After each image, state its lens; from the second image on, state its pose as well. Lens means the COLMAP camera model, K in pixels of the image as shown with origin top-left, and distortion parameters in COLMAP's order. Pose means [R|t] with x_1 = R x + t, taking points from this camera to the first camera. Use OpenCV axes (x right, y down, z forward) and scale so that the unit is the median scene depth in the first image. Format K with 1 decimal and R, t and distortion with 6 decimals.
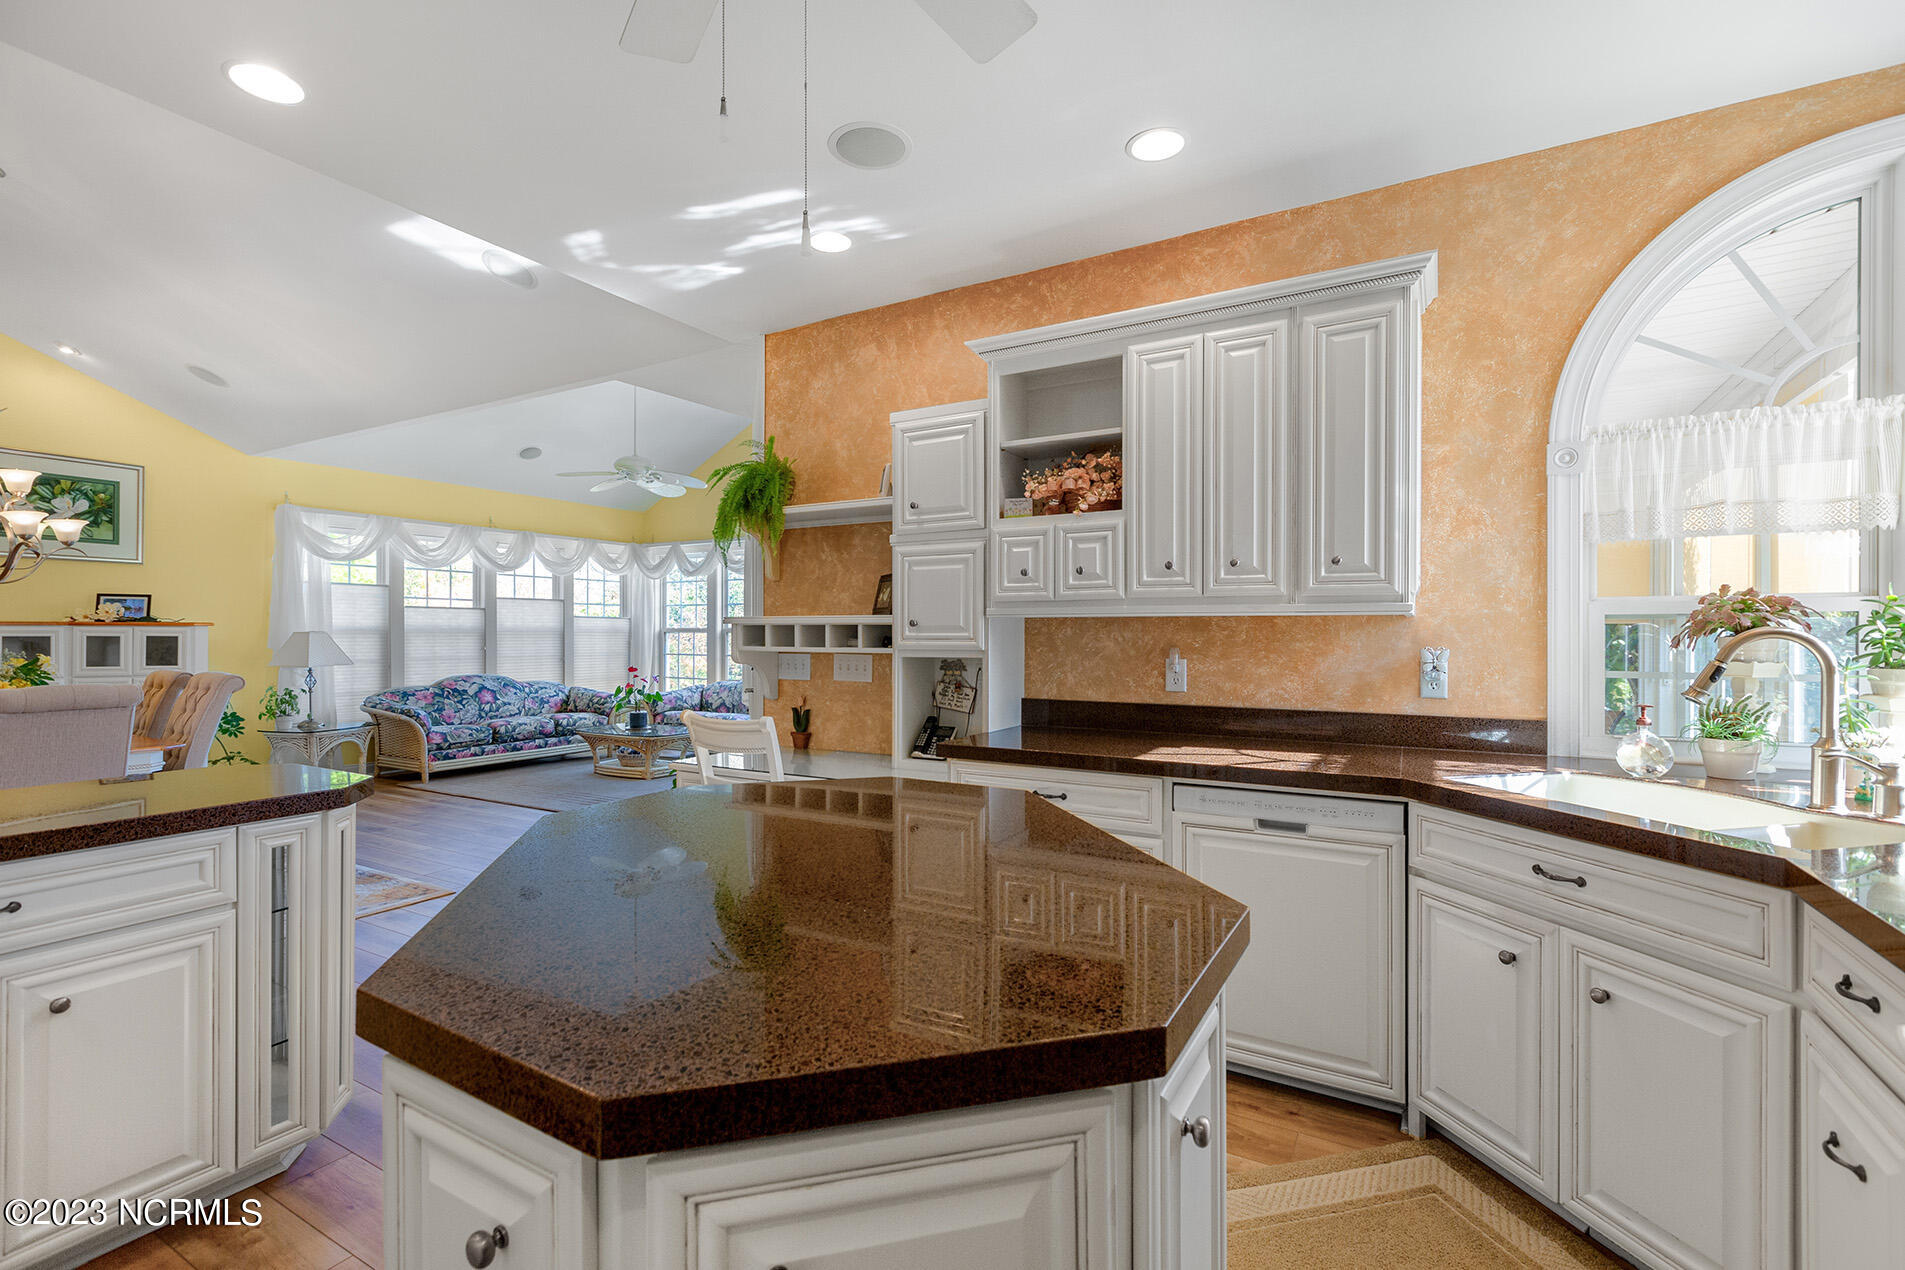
lens RADIAL K [[850.5, 0, 953.5], [0, 850.5, 636.6], [0, 0, 1]] dist [-0.003335, 0.002041]
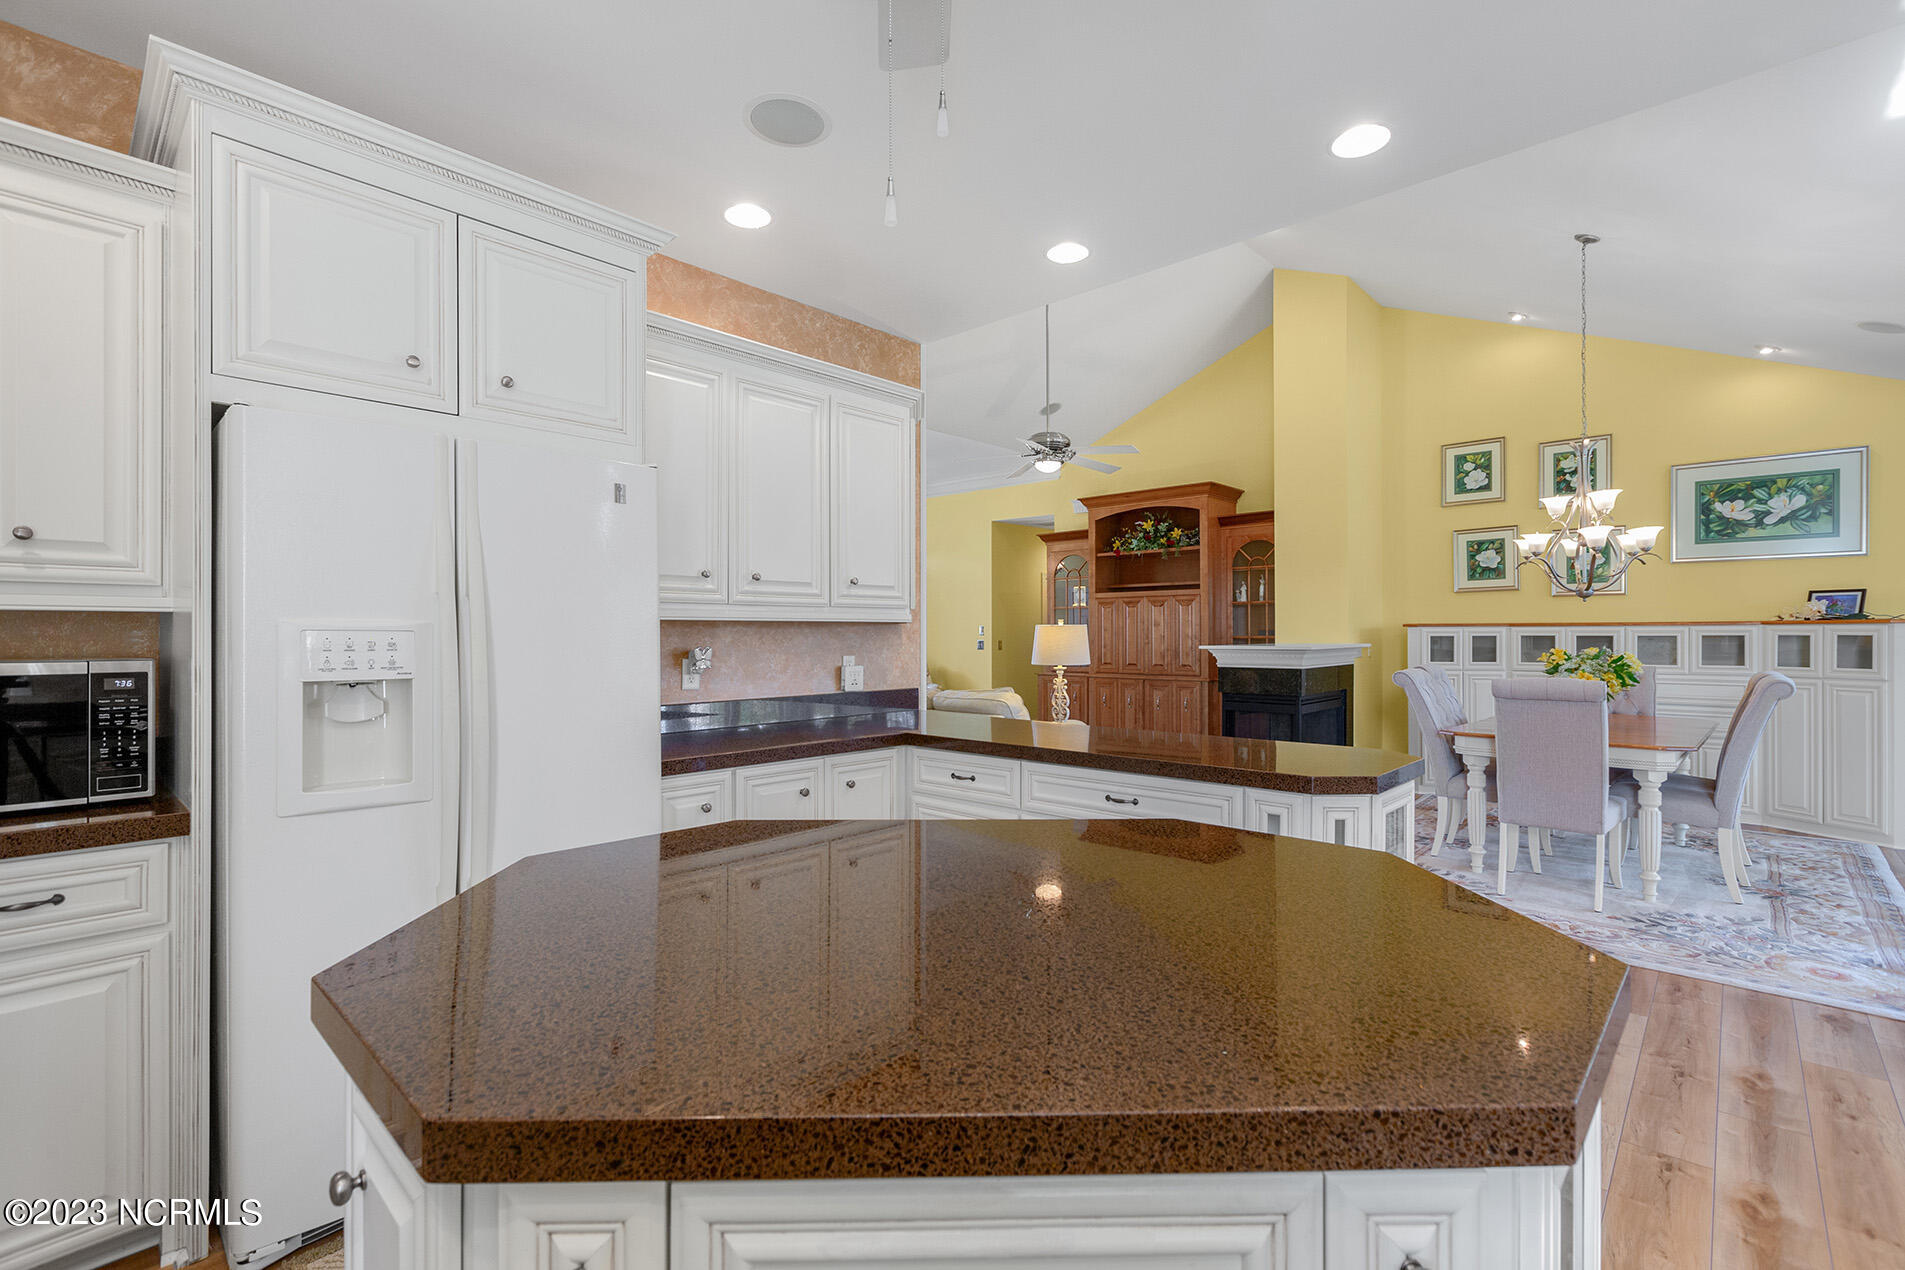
lens RADIAL K [[850.5, 0, 950.8], [0, 850.5, 639.1], [0, 0, 1]] dist [-0.003335, 0.002041]
pose [[-0.224991, 0.005380, -0.974346, 0.122888], [-0.000286, 0.999984, 0.005588, -0.000713], [0.974361, 0.001536, -0.224986, 0.224022]]
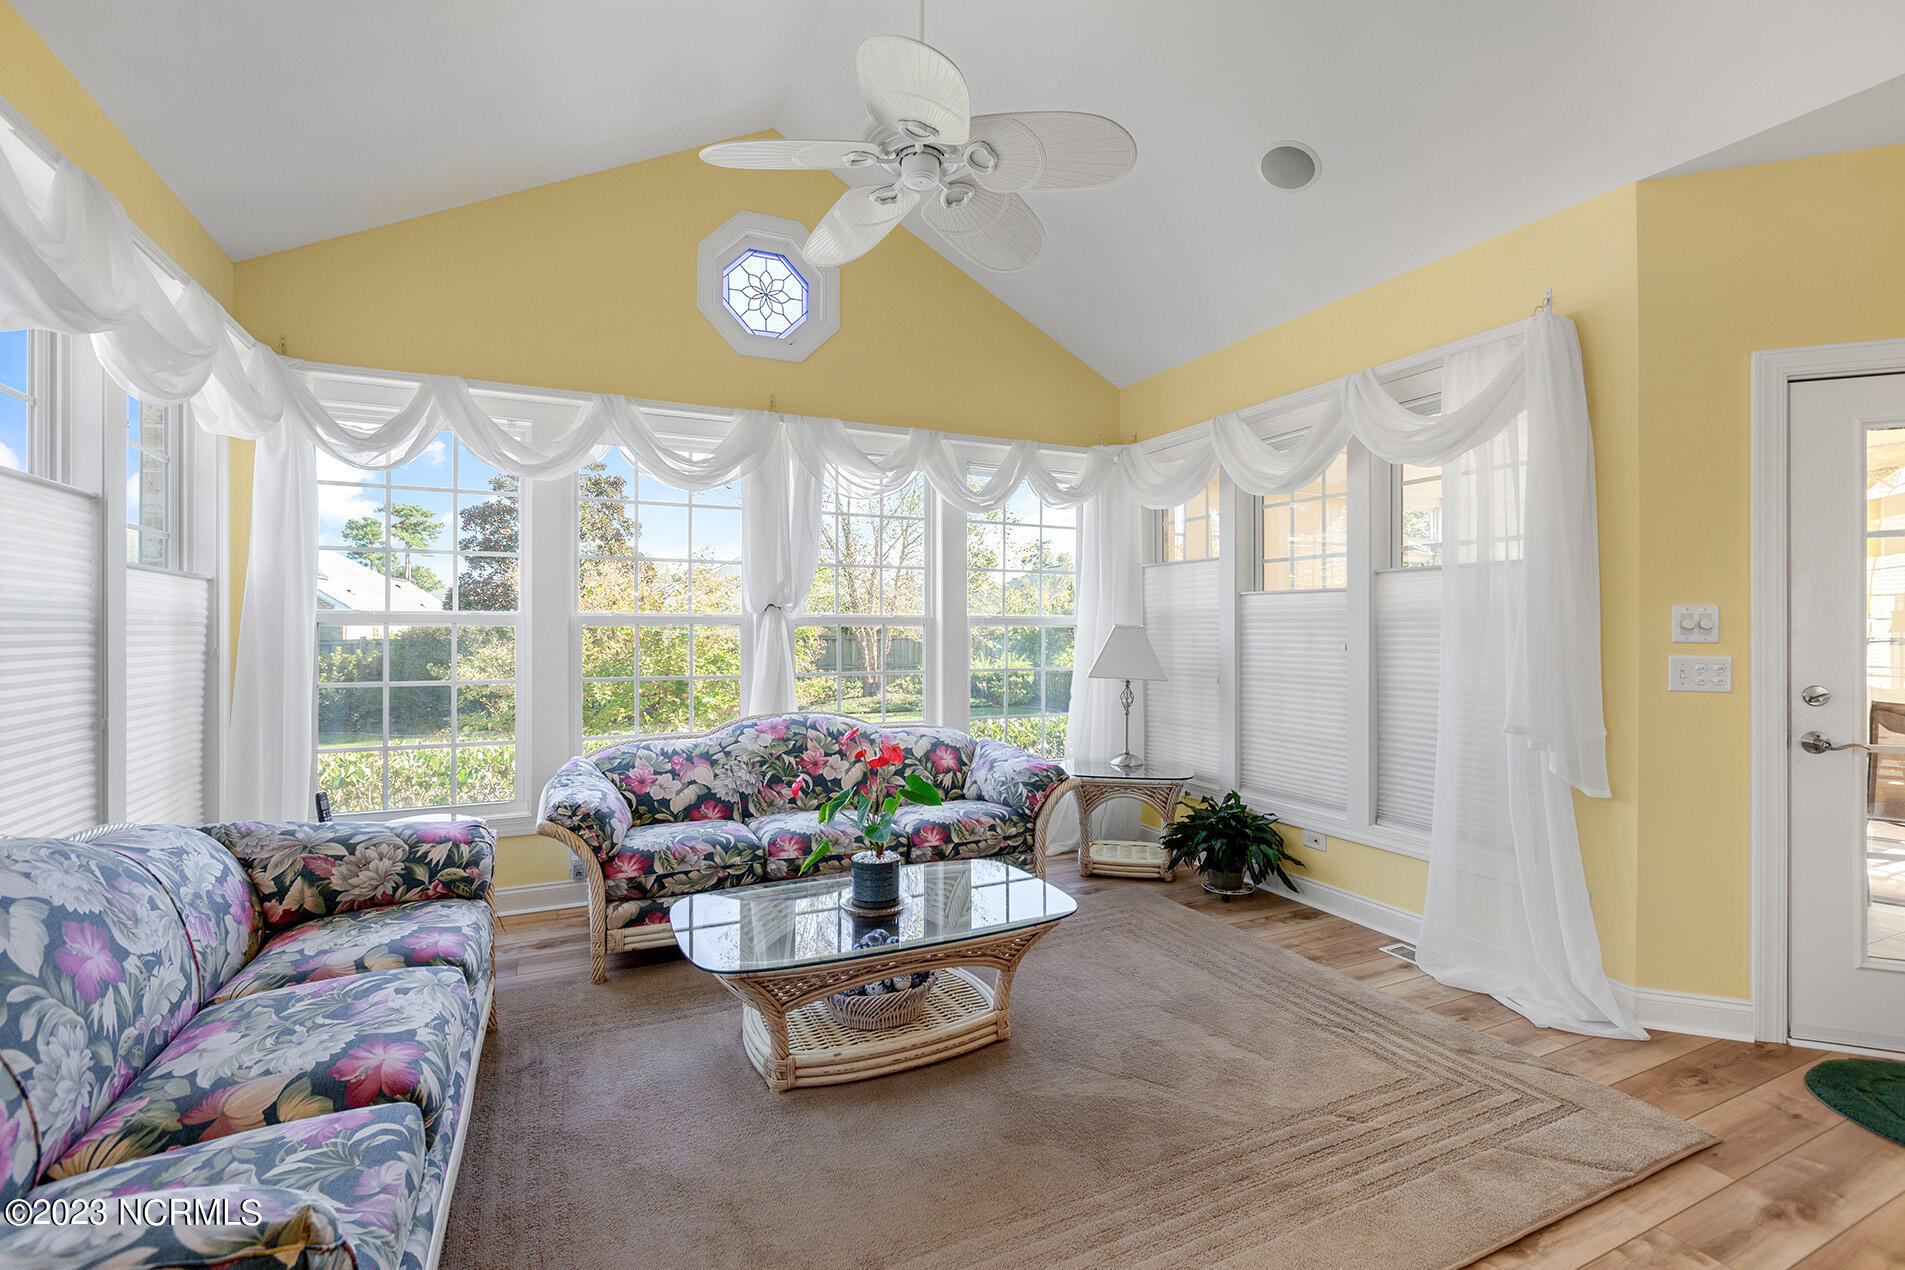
lens RADIAL K [[850.5, 0, 956.2], [0, 850.5, 620.0], [0, 0, 1]] dist [-0.003335, 0.002041]
pose [[0.566837, 0.006553, 0.823804, -0.678283], [0.001912, 0.999955, -0.009269, -0.003426], [-0.823828, 0.006829, 0.566799, 0.830525]]
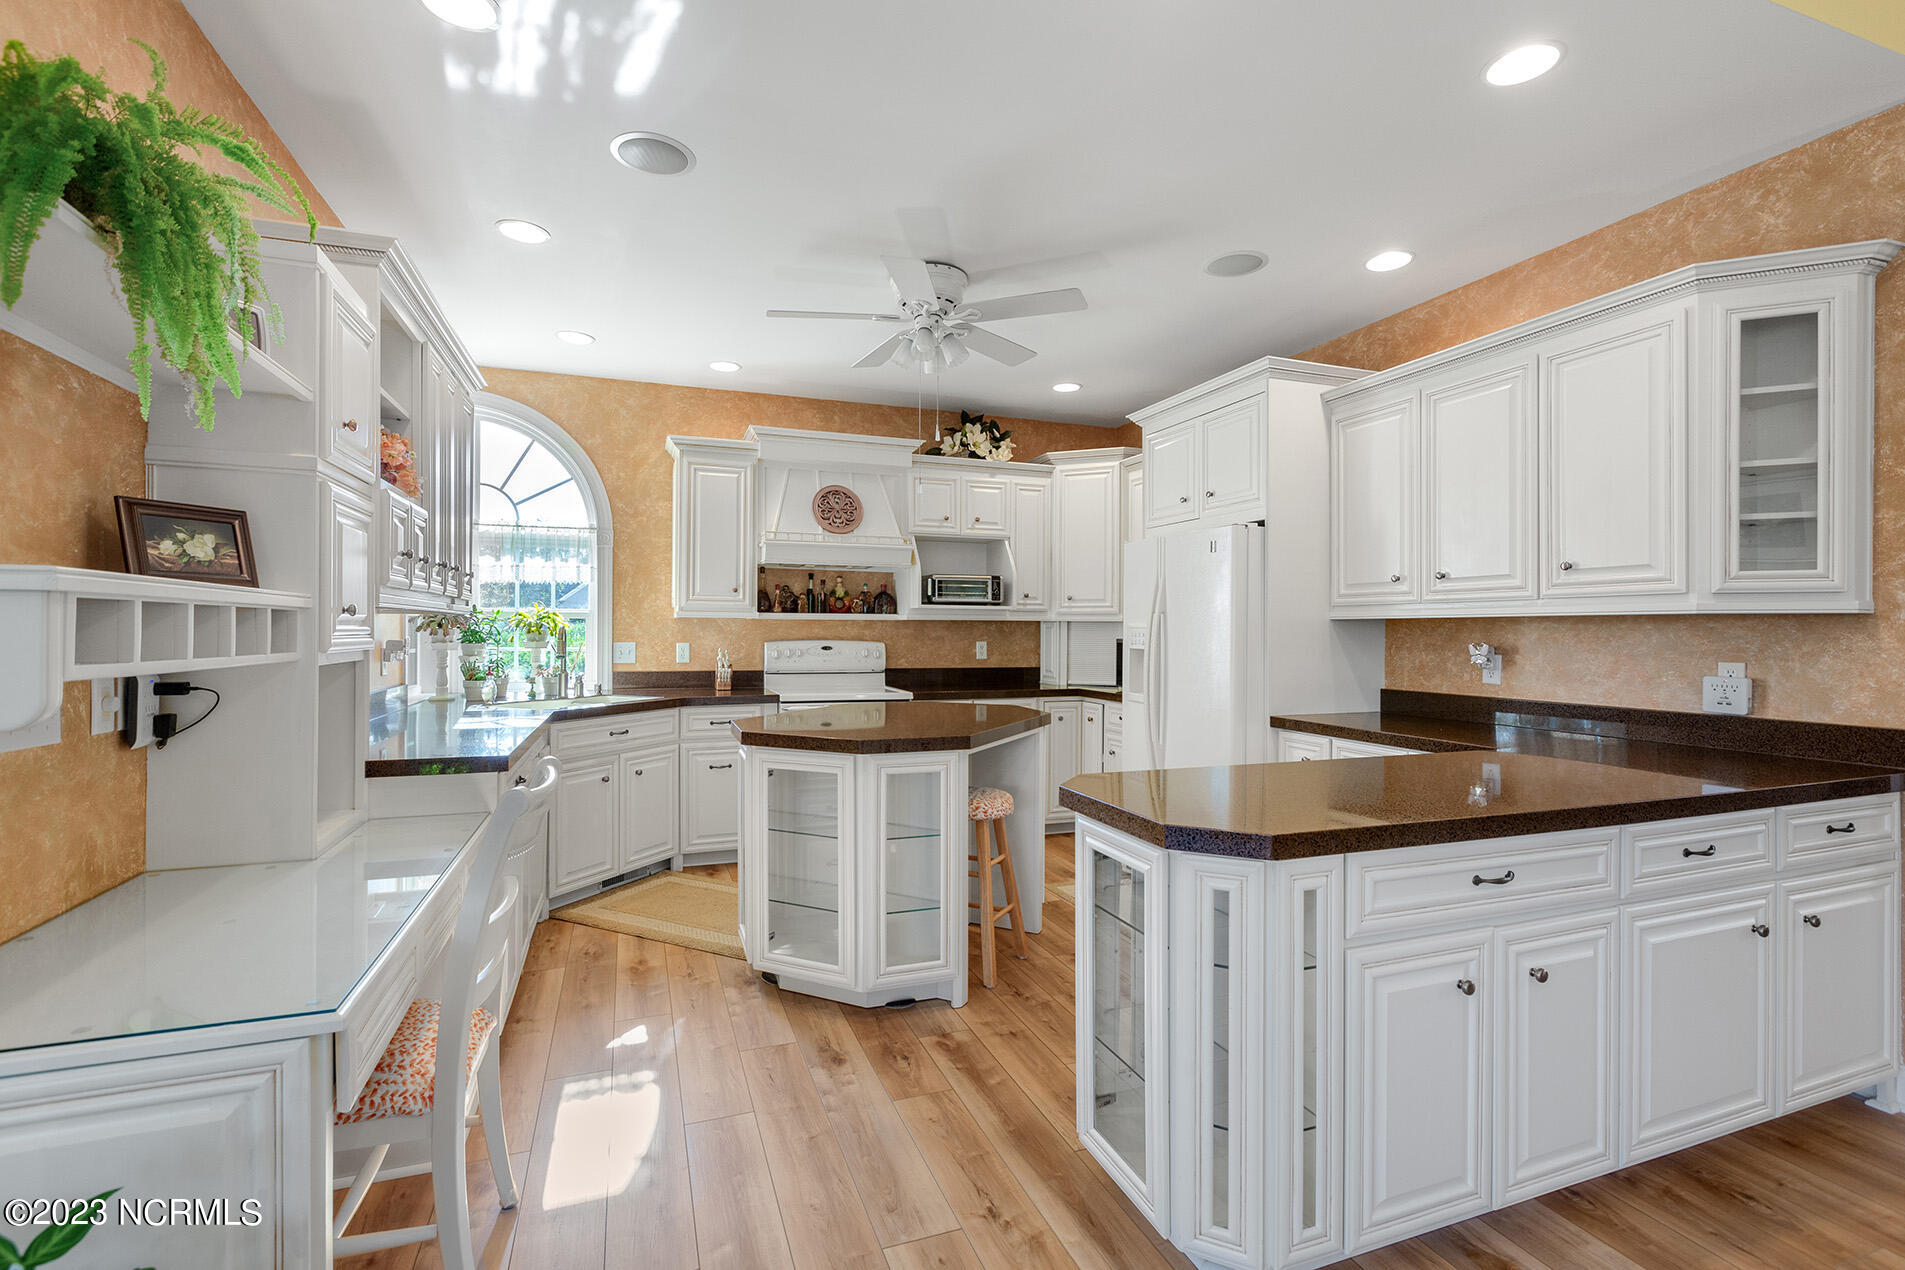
lens RADIAL K [[850.5, 0, 943.9], [0, 850.5, 635.7], [0, 0, 1]] dist [-0.003335, 0.002041]
pose [[-0.765328, -0.007239, 0.643600, -0.359187], [-0.001853, 0.999957, 0.009044, -0.001531], [-0.643638, 0.005729, -0.765309, 0.542370]]
